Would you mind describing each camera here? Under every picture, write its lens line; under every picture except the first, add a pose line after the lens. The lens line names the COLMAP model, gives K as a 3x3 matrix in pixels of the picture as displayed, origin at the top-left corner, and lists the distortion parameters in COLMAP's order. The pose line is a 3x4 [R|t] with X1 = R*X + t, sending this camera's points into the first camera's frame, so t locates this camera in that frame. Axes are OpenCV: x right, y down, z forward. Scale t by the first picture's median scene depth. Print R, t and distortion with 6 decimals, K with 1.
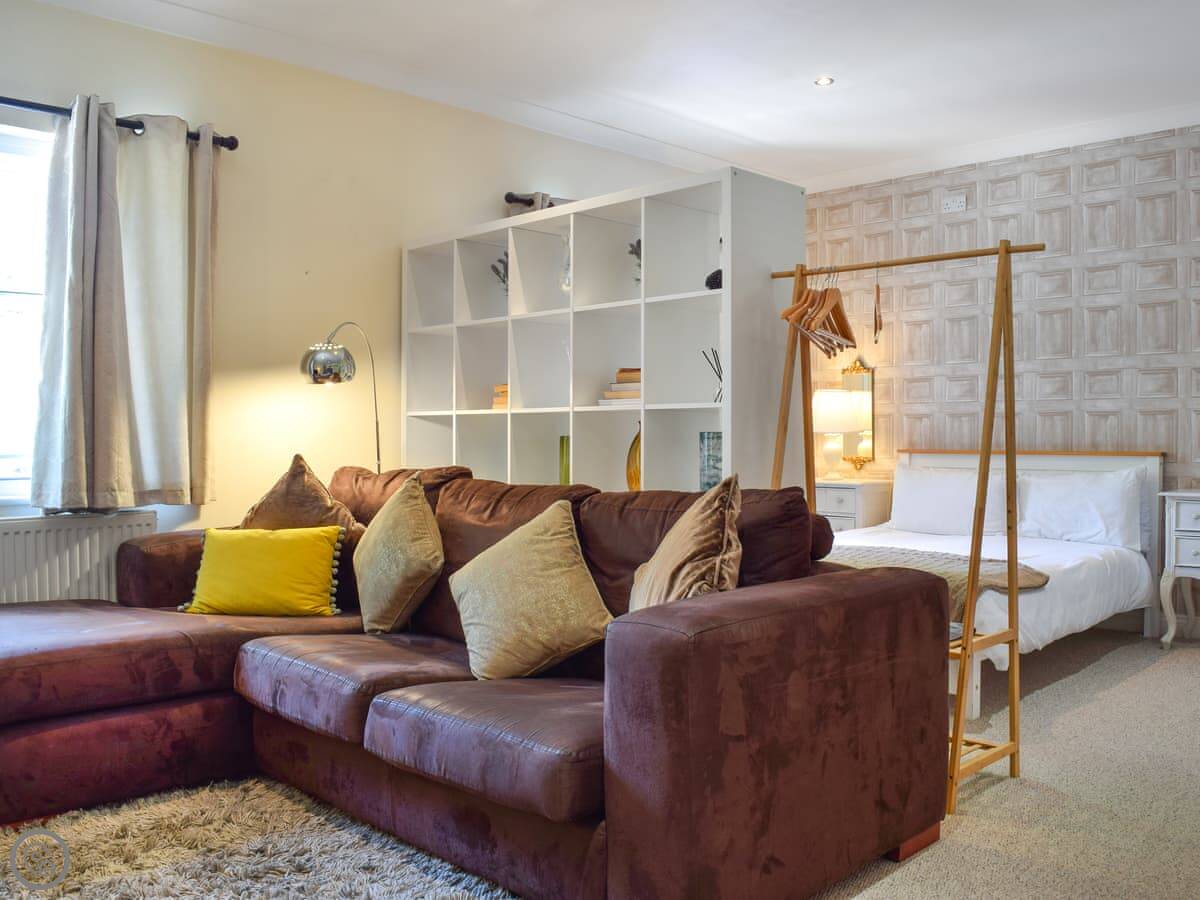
lens RADIAL K [[1045.0, 0, 658.7], [0, 1045.0, 447.3], [0, 0, 1]] dist [-0.088846, 0.007258]
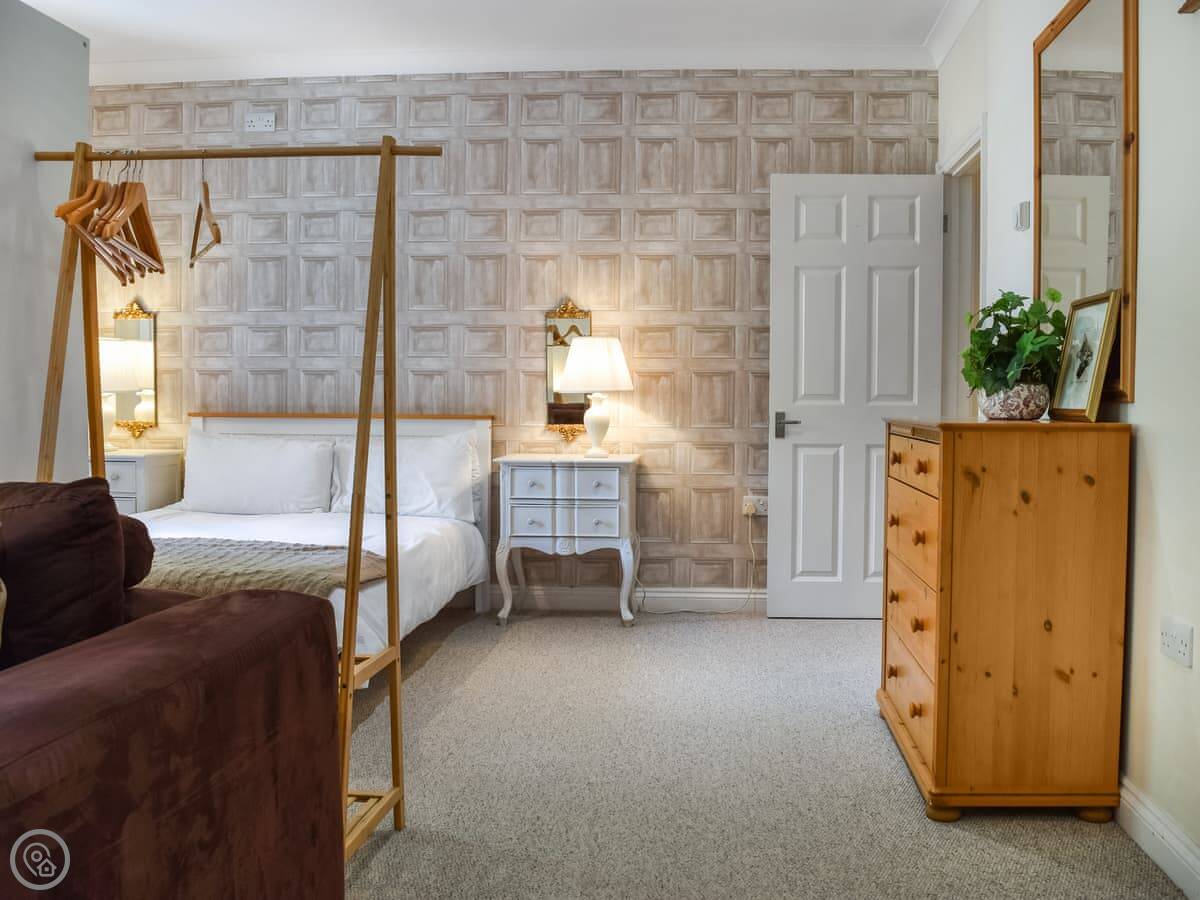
lens RADIAL K [[1045.0, 0, 658.7], [0, 1045.0, 447.3], [0, 0, 1]] dist [-0.088846, 0.007258]
pose [[0.774203, -0.021755, 0.632564, 0.004737], [-0.002082, 0.999316, 0.036916, -0.001642], [-0.632934, -0.029897, 0.773628, 0.175020]]
